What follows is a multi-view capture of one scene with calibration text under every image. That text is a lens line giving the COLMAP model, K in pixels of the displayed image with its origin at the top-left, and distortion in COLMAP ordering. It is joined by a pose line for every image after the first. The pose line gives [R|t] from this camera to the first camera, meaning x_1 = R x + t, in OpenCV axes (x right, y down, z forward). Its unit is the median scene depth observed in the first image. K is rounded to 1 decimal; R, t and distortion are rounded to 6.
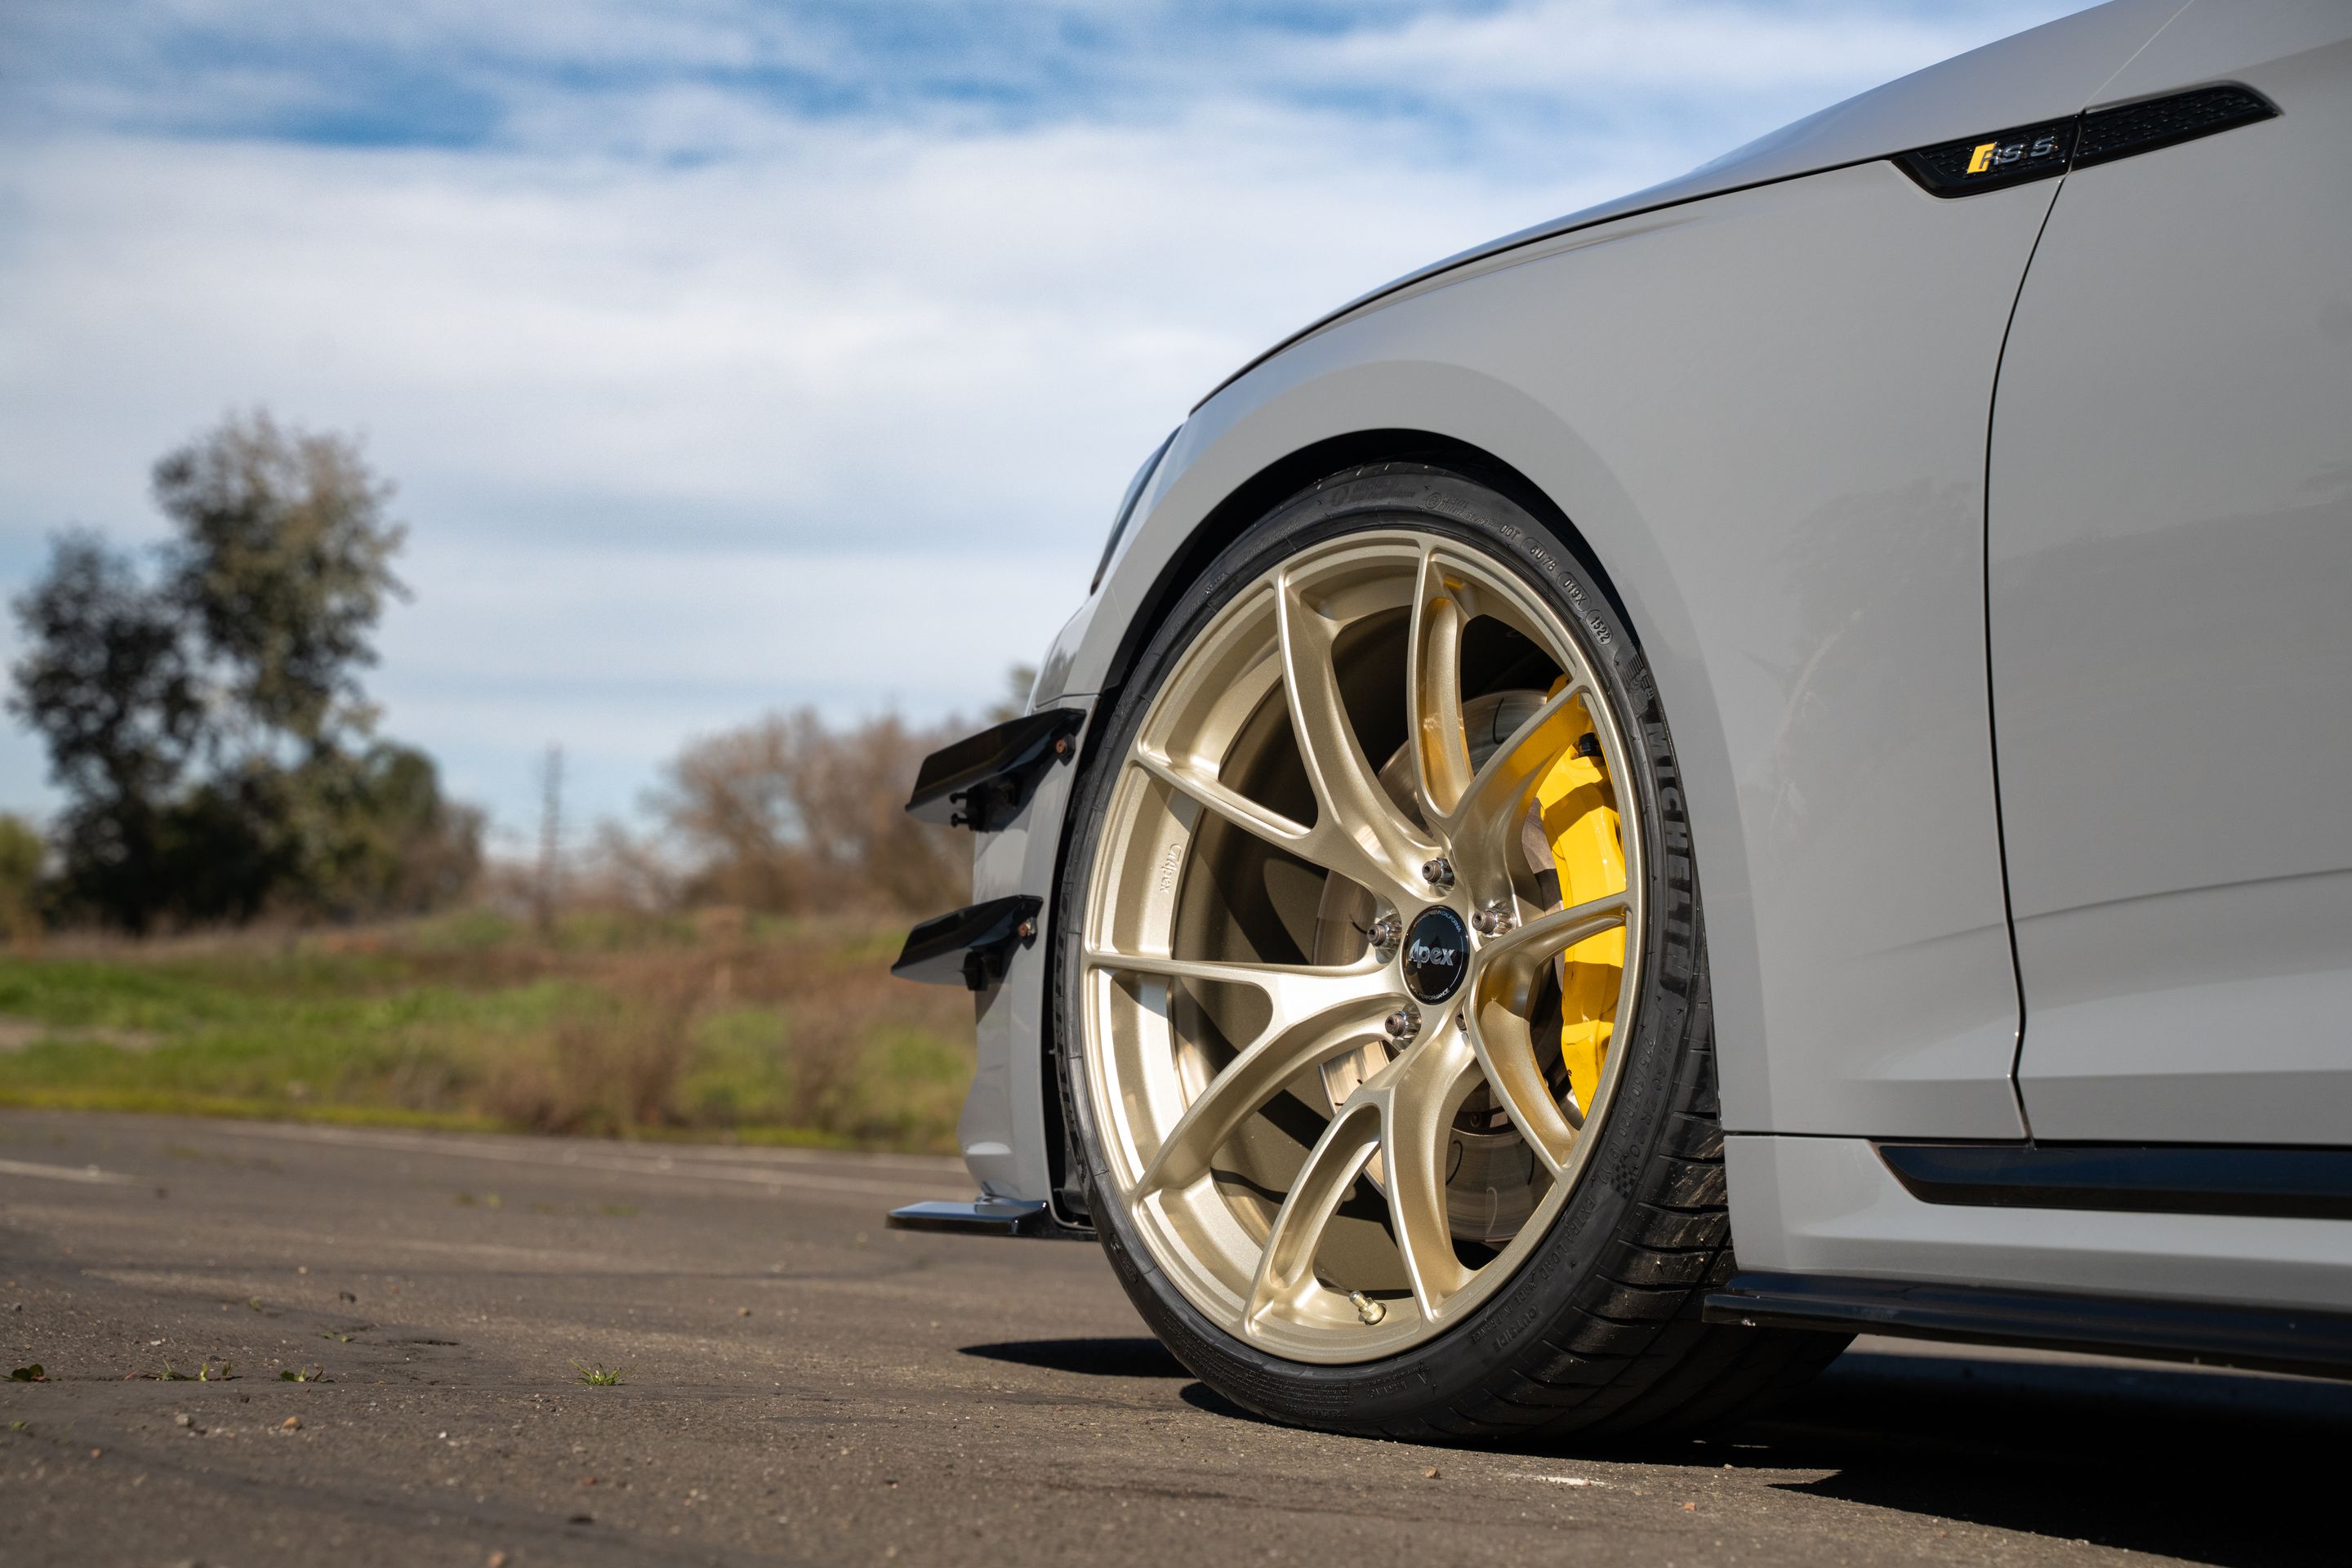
lens RADIAL K [[4501.7, 0, 1108.8], [0, 4501.7, 752.2], [0, 0, 1]] dist [0.161581, 0.426719]
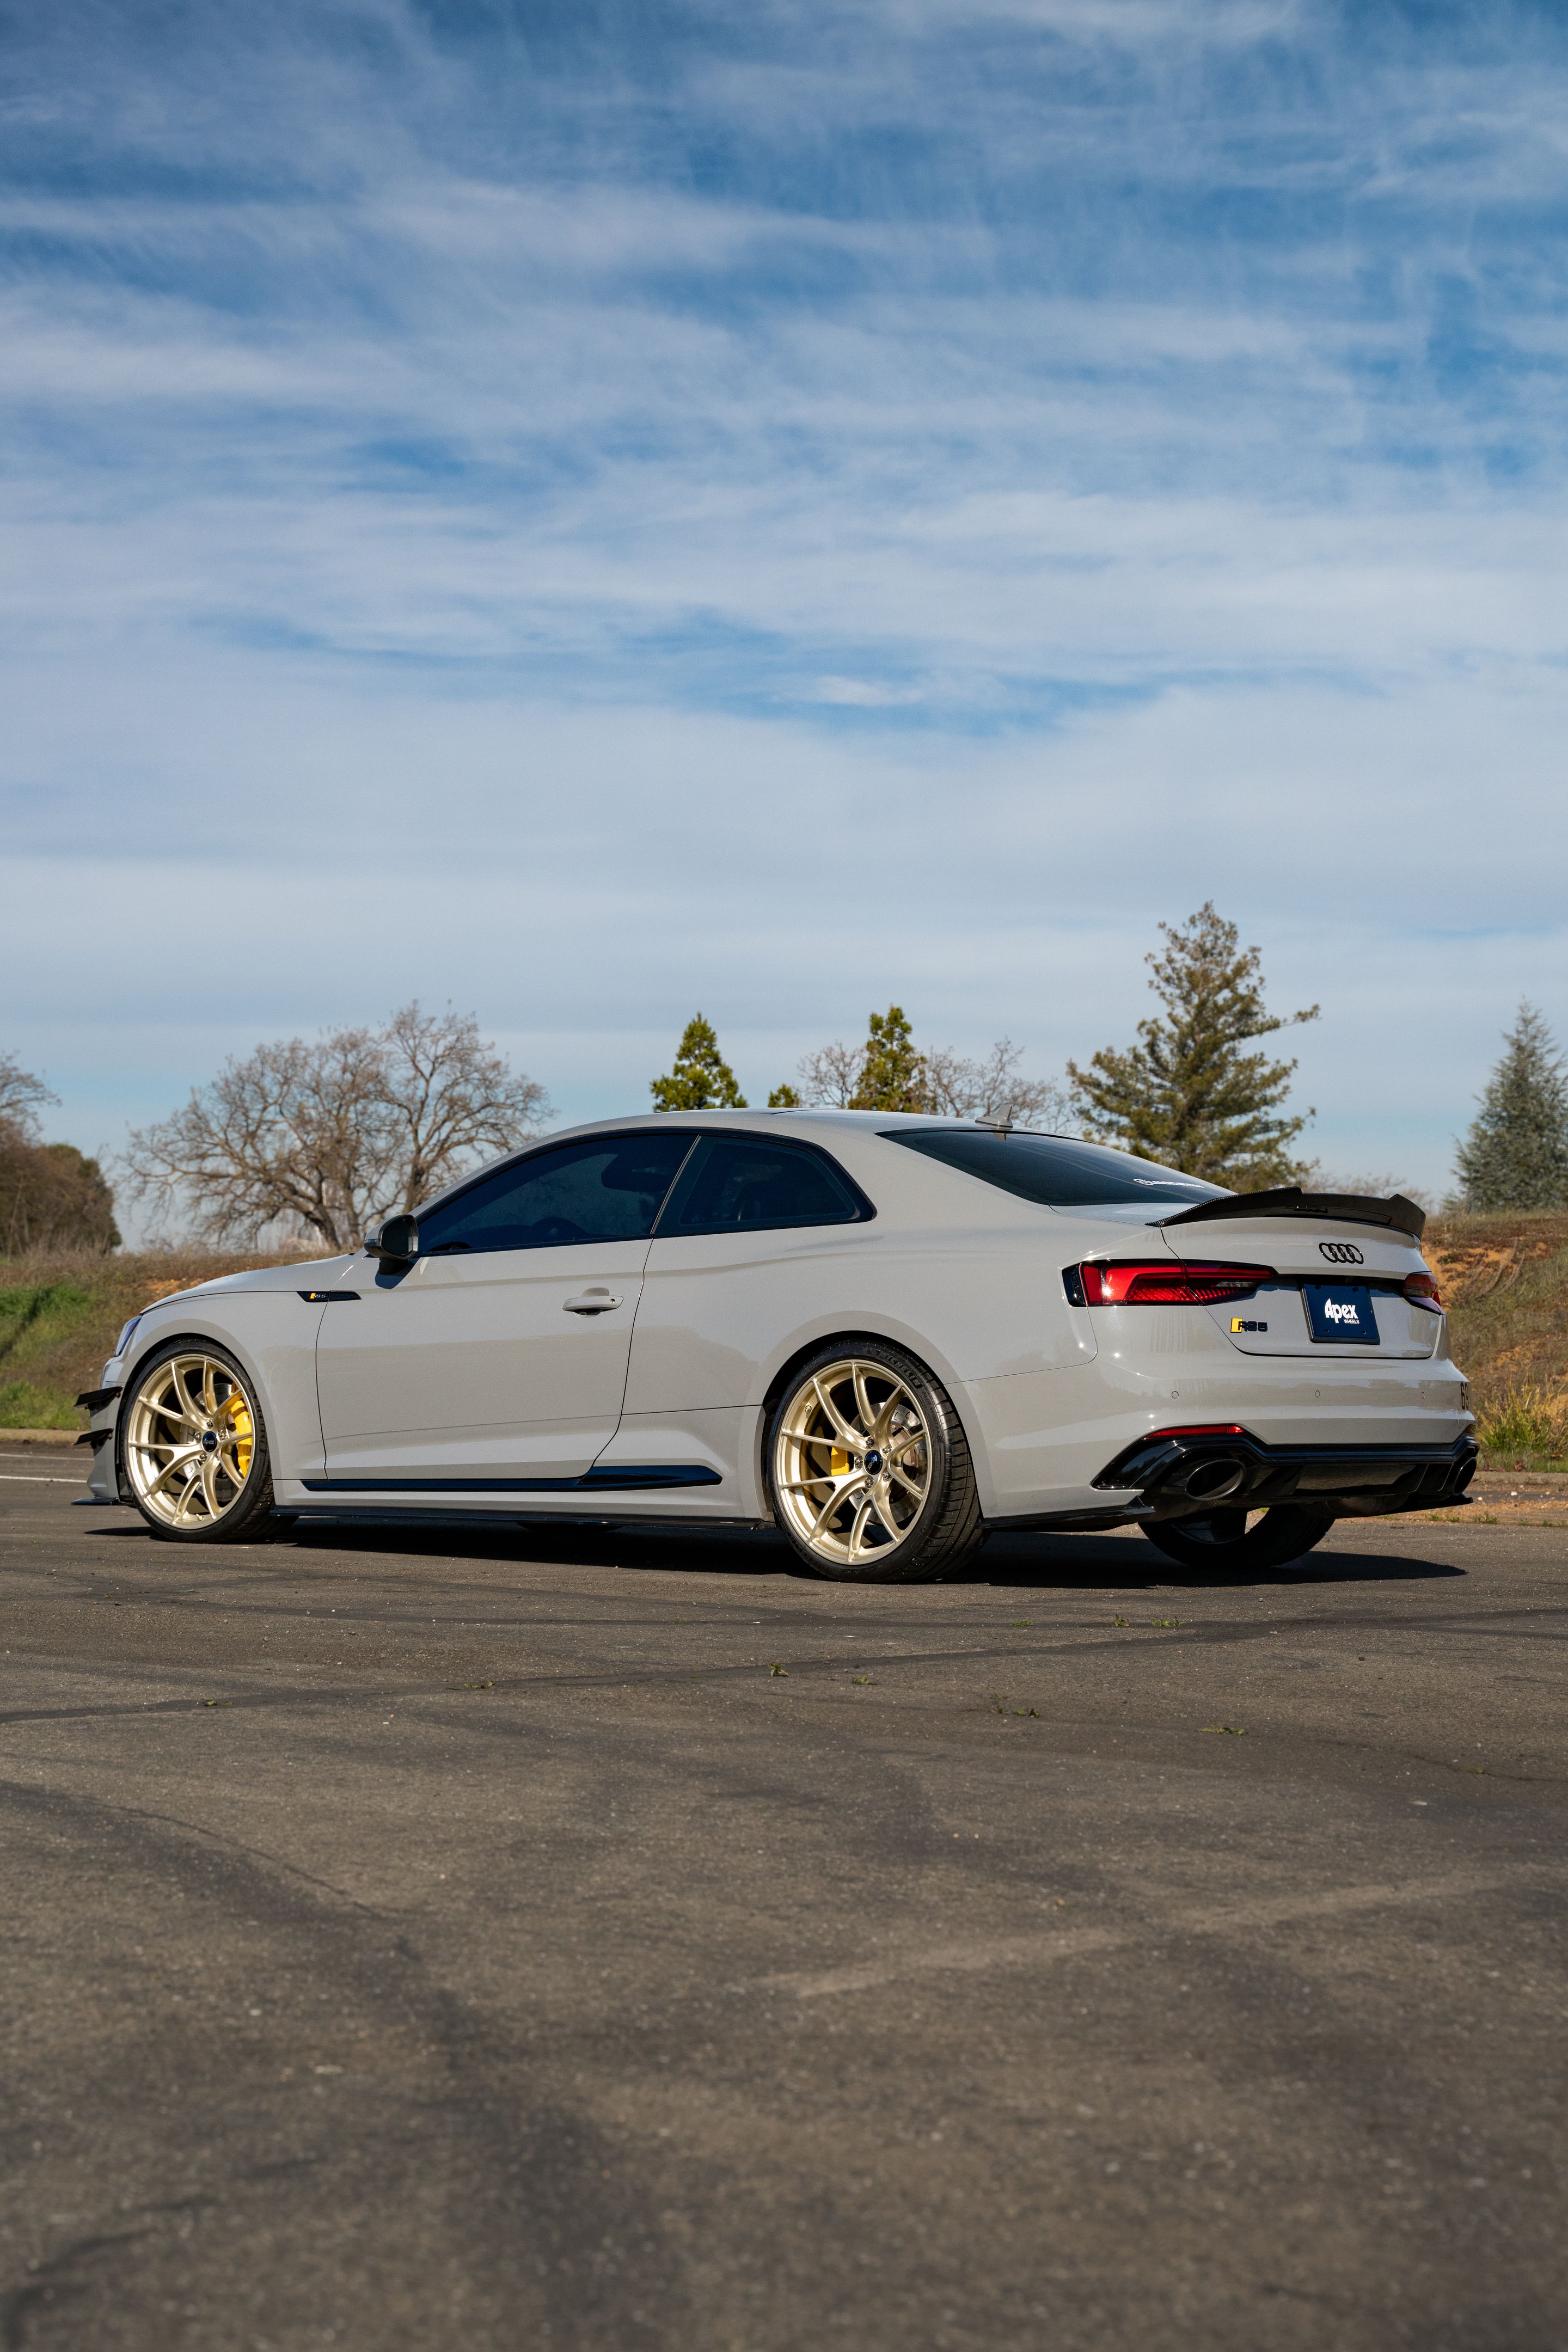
lens RADIAL K [[5344.9, 0, 785.3], [0, 5344.9, 1242.4], [0, 0, 1]] dist [0.177998, 0.073704]
pose [[0.970857, -0.049085, 0.234581, -0.628565], [0.030803, 0.996240, 0.080978, -0.580896], [-0.237673, -0.071392, 0.968718, -4.424326]]
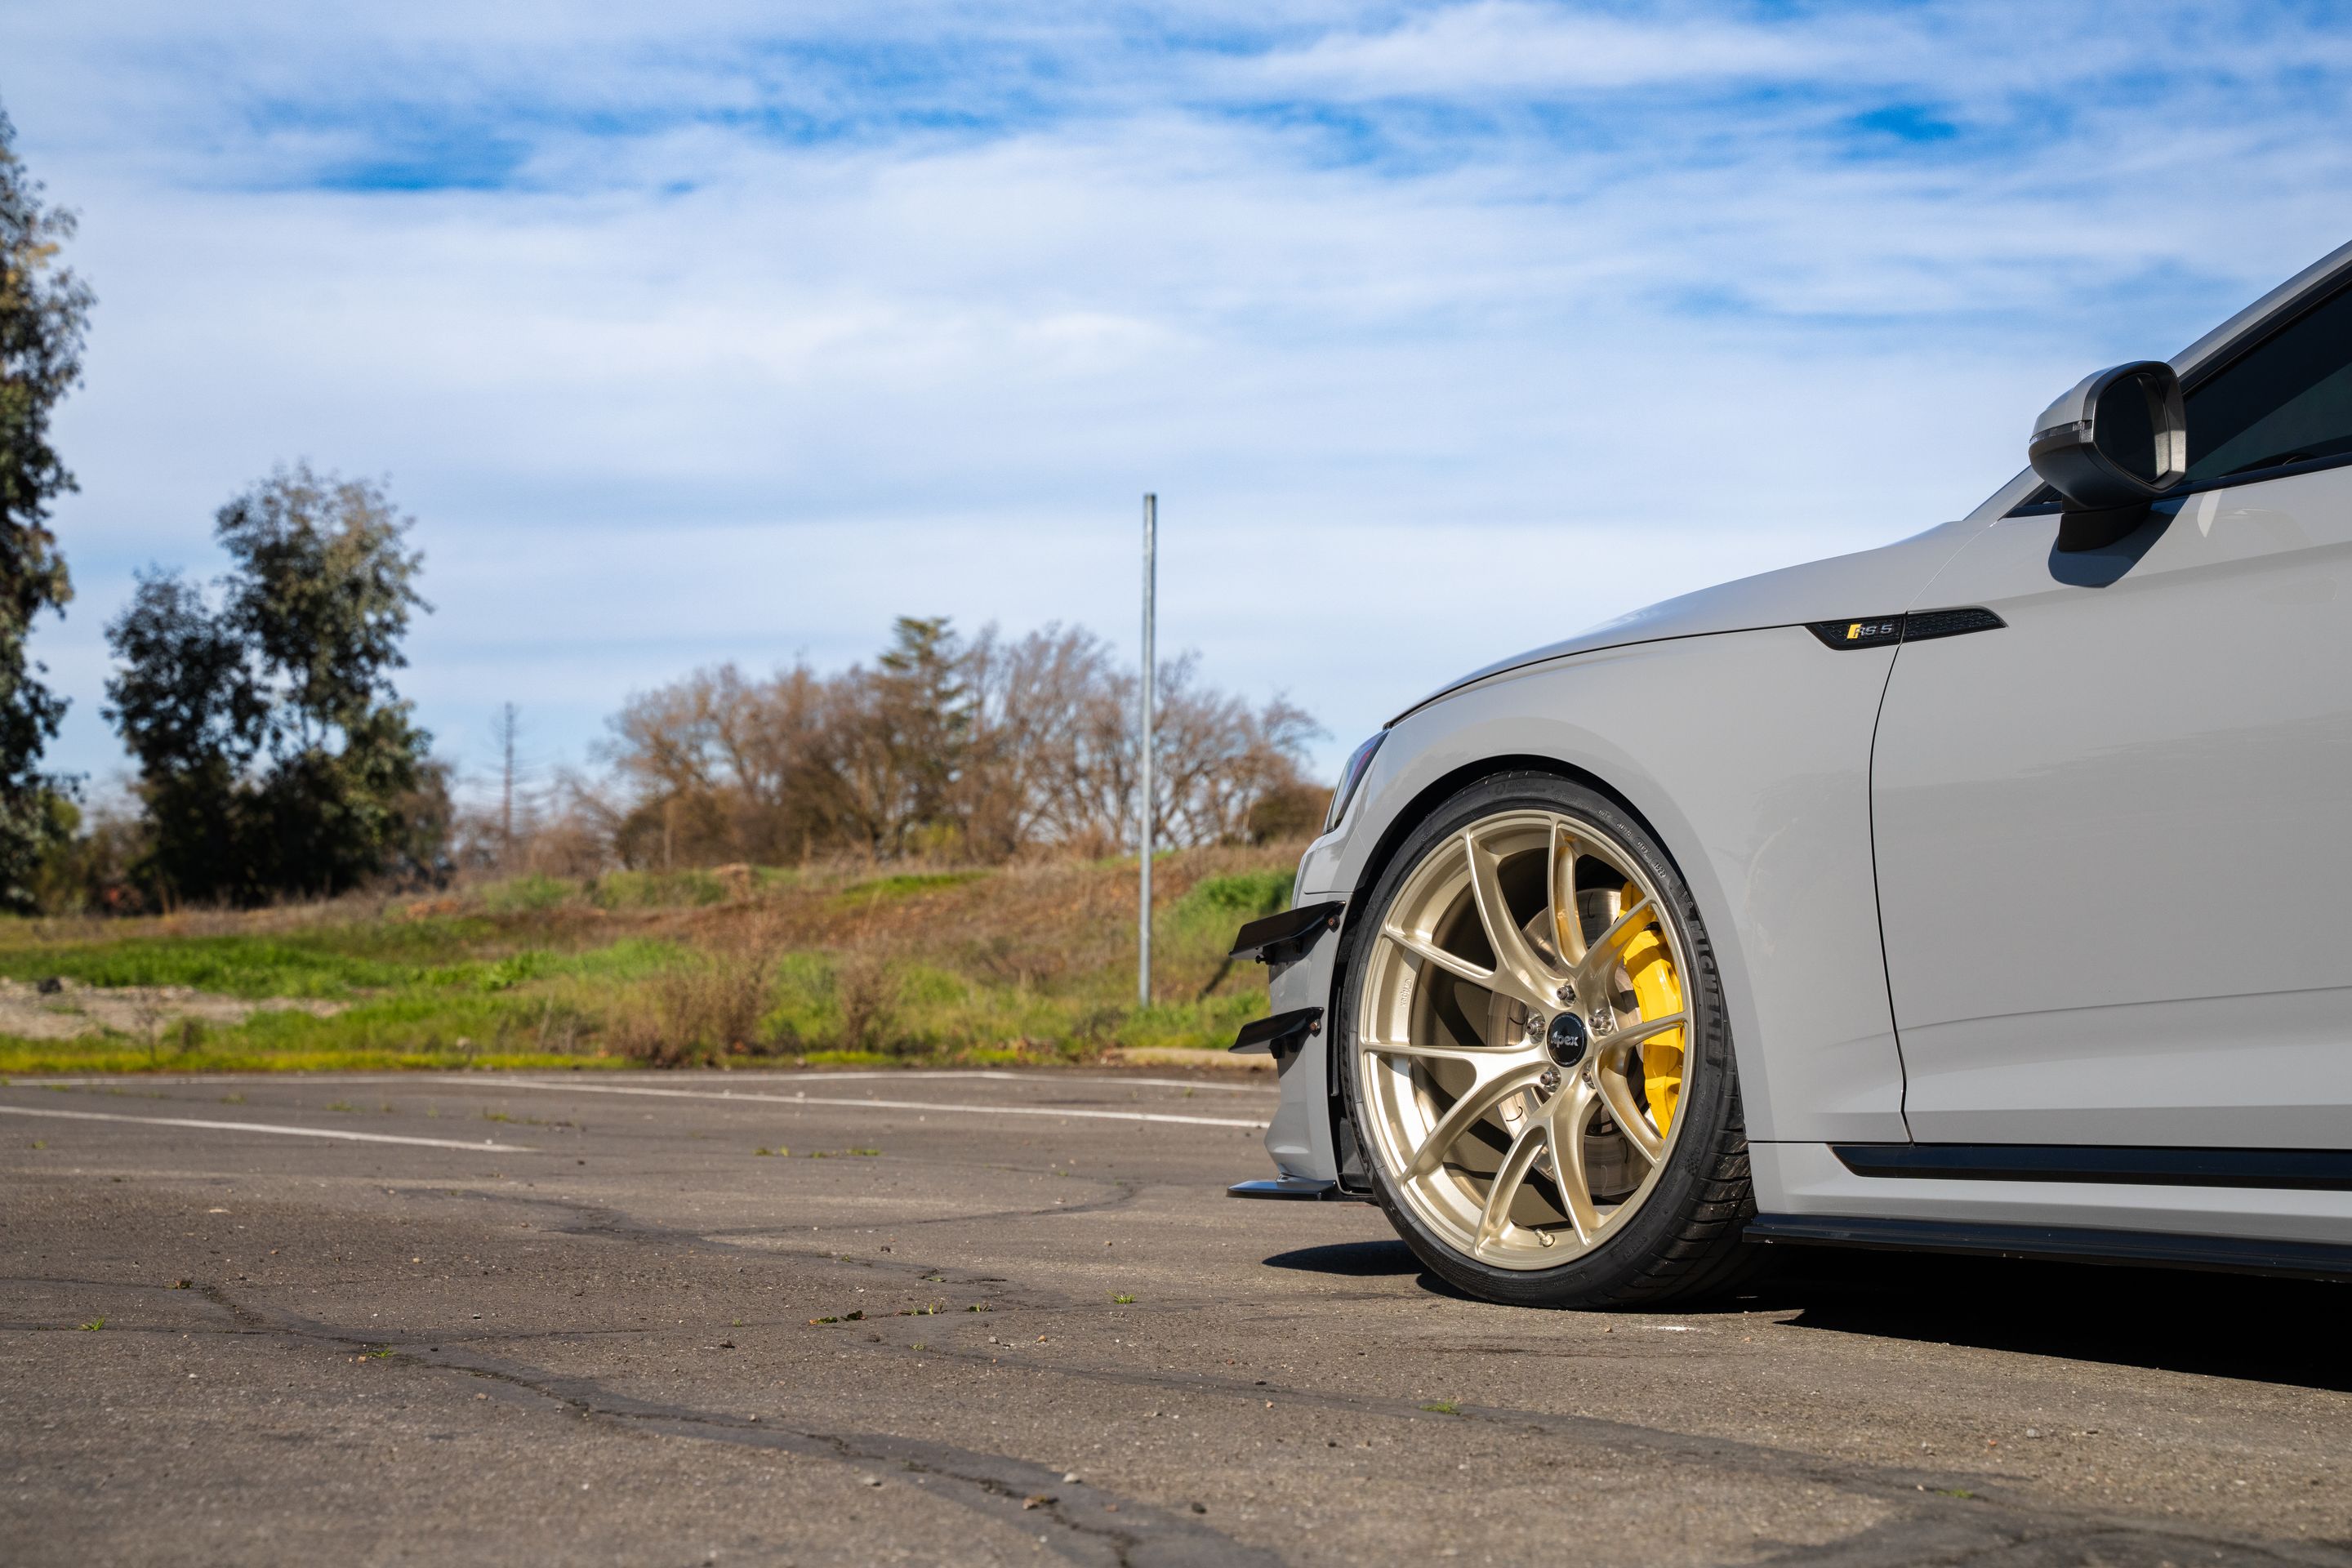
lens RADIAL K [[3964.3, 0, 1089.7], [0, 3964.3, 726.7], [0, 0, 1]] dist [0.133127, 0.345618]
pose [[0.997826, -0.054240, 0.037438, -0.167384], [0.053524, 0.998369, 0.019859, -0.119490], [-0.038454, -0.017812, 0.999102, -0.571136]]
